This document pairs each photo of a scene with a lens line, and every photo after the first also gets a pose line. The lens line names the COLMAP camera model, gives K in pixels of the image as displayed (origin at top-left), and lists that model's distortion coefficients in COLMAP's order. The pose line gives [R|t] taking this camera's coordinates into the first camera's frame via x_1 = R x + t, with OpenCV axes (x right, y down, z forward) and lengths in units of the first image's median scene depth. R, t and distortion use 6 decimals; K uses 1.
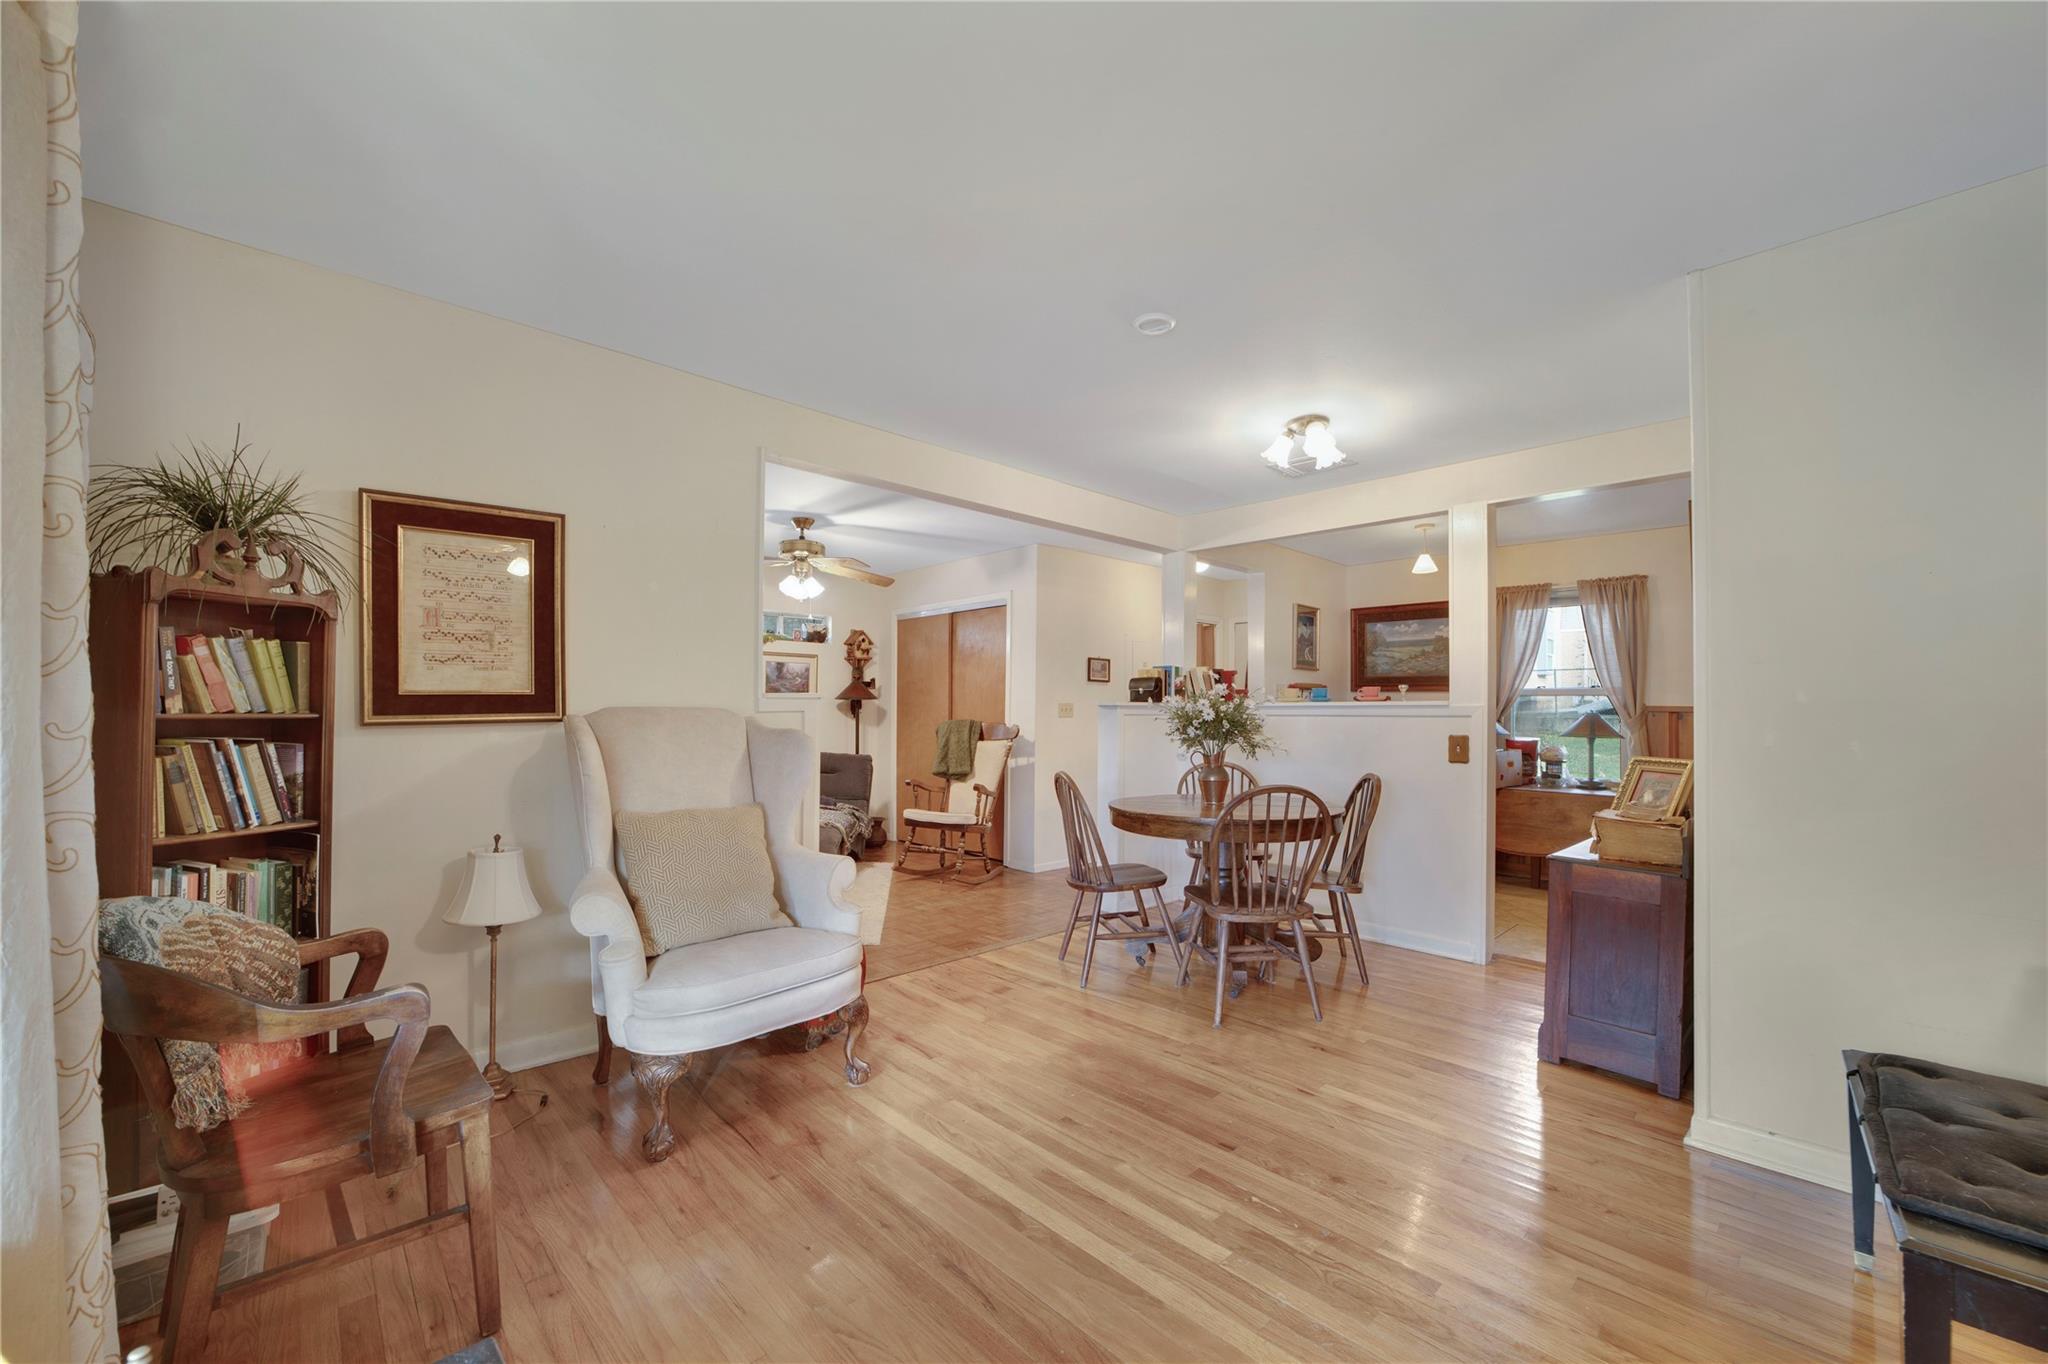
lens RADIAL K [[798.3, 0, 1023.8], [0, 798.3, 705.1], [0, 0, 1]] dist [-0.026734, 0.000283]
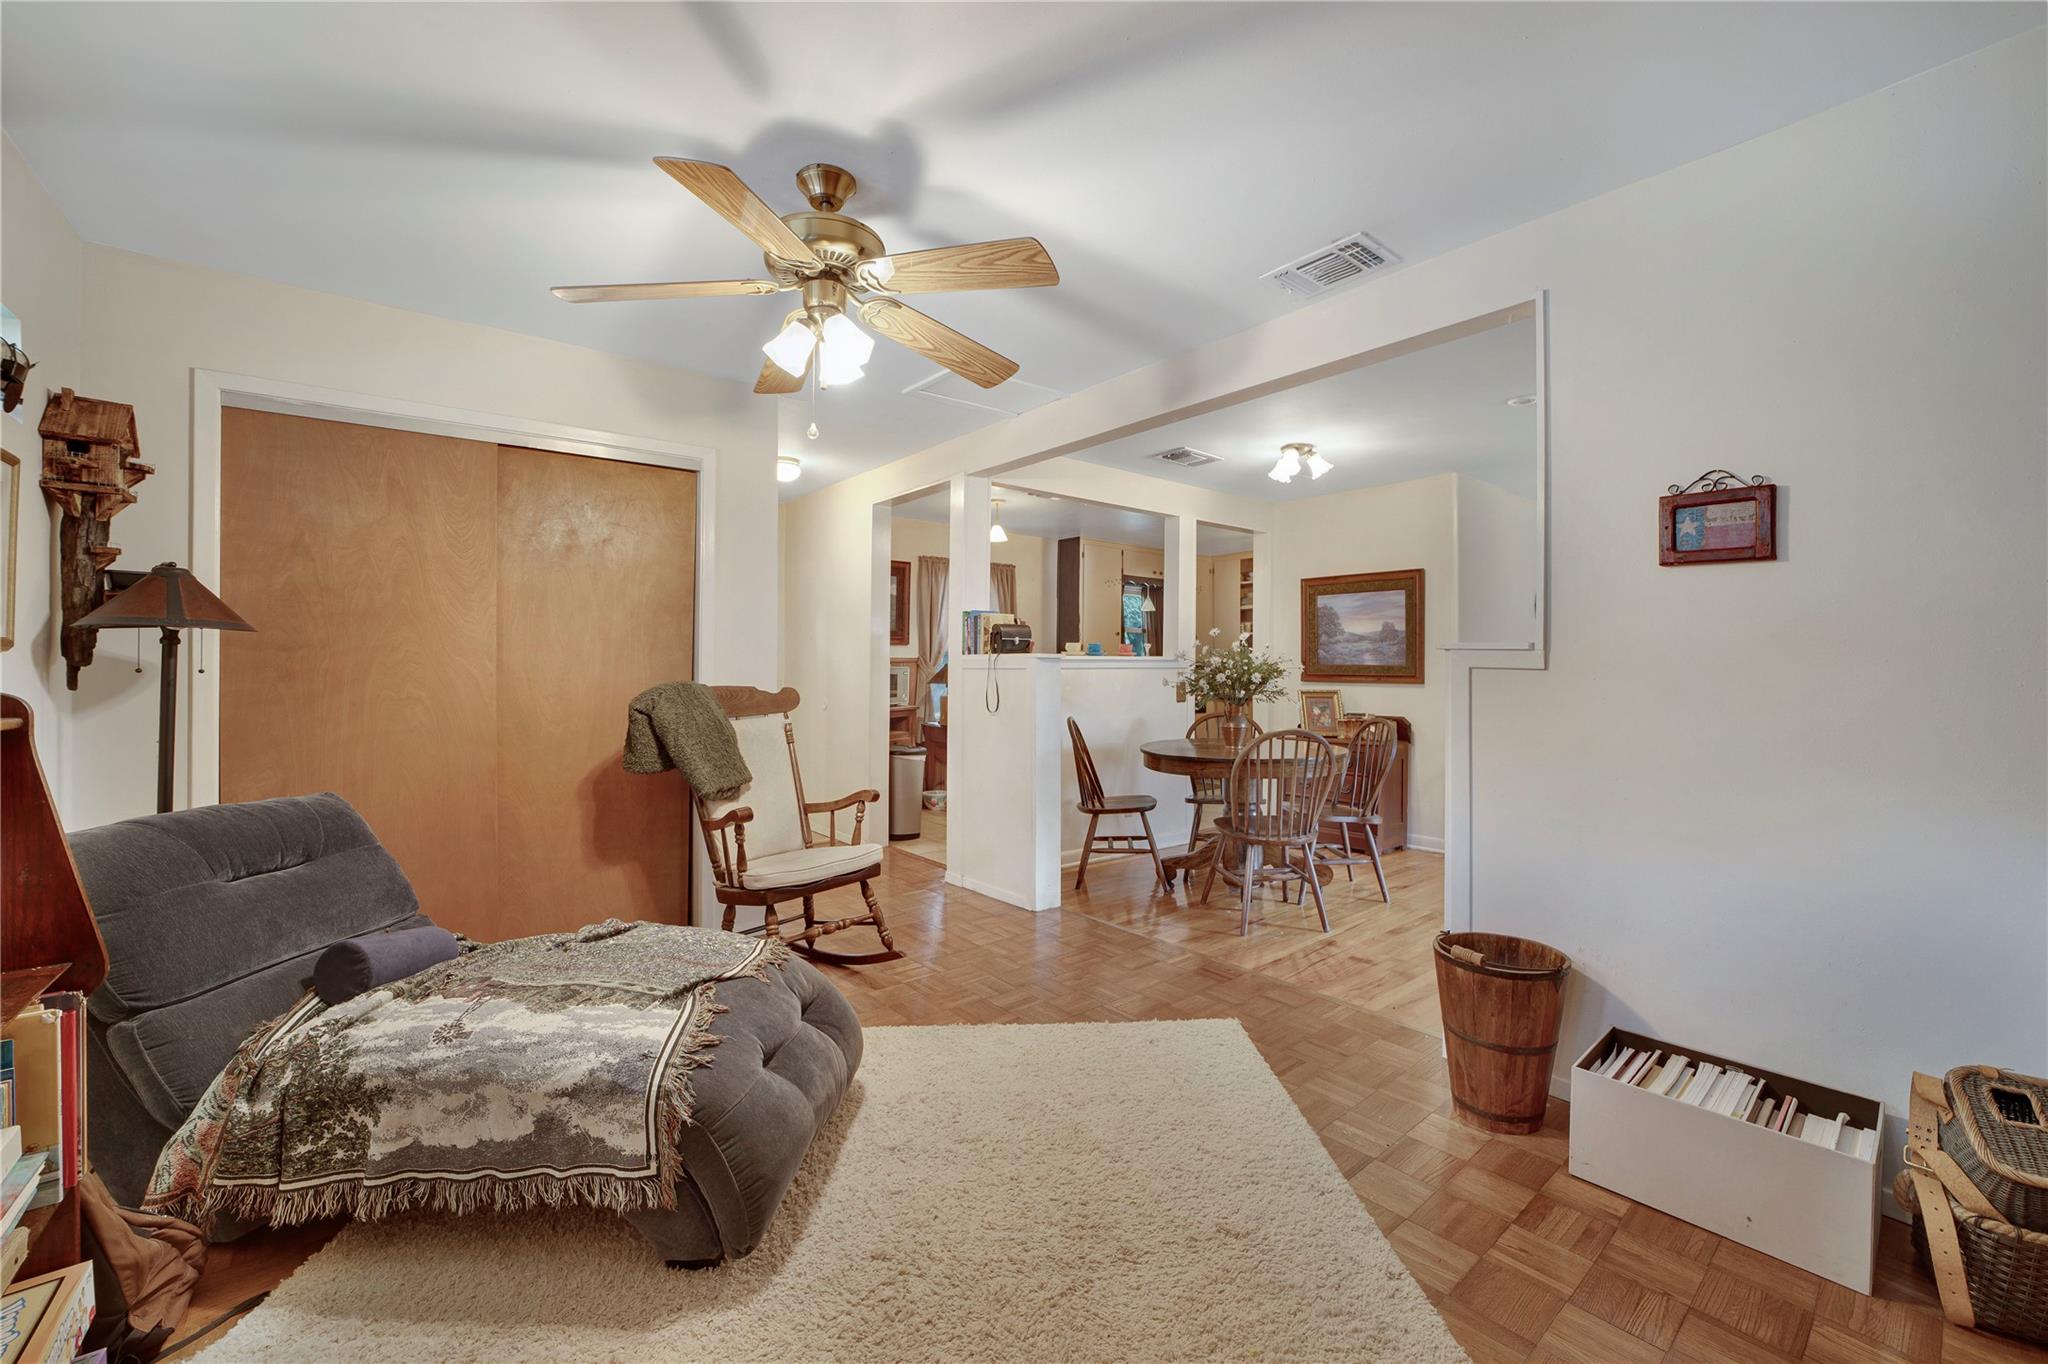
lens RADIAL K [[801.5, 0, 1026.1], [0, 801.5, 659.5], [0, 0, 1]] dist [-0.012105, 0.000213]
pose [[0.078530, 0.000072, 0.996912, -1.444486], [-0.012789, 0.999918, 0.000936, 0.005497], [-0.996830, -0.012823, 0.078524, 1.906891]]
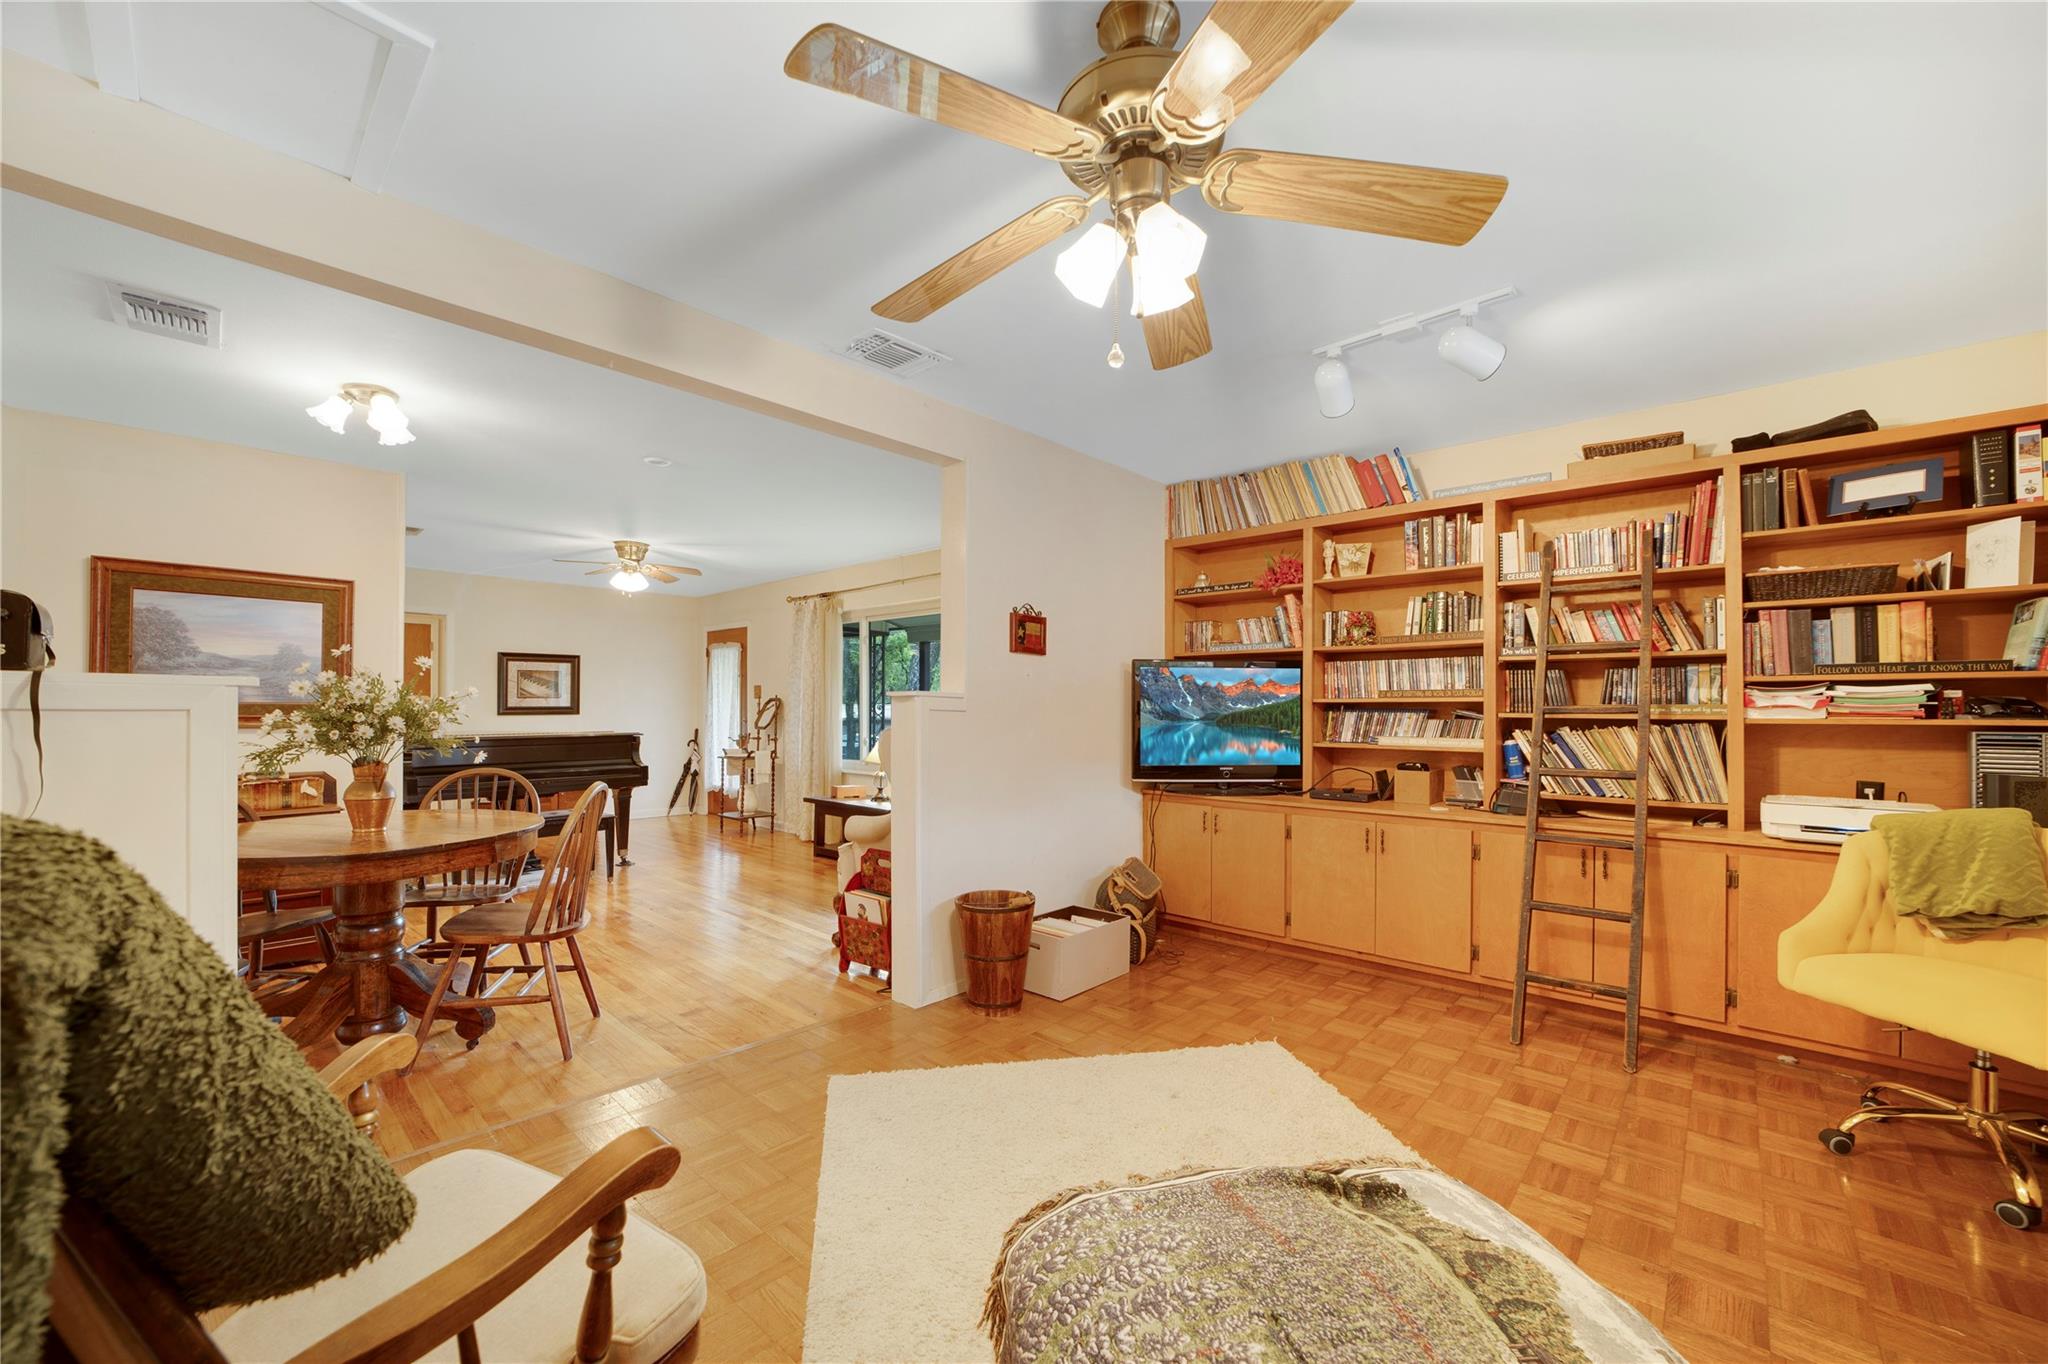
lens RADIAL K [[798.3, 0, 1023.8], [0, 798.3, 705.1], [0, 0, 1]] dist [-0.026734, 0.000283]
pose [[-0.997672, -0.013002, -0.066939, -0.454689], [-0.012177, 0.999845, -0.012728, 0.016740], [0.067094, -0.011883, -0.997676, 2.800784]]
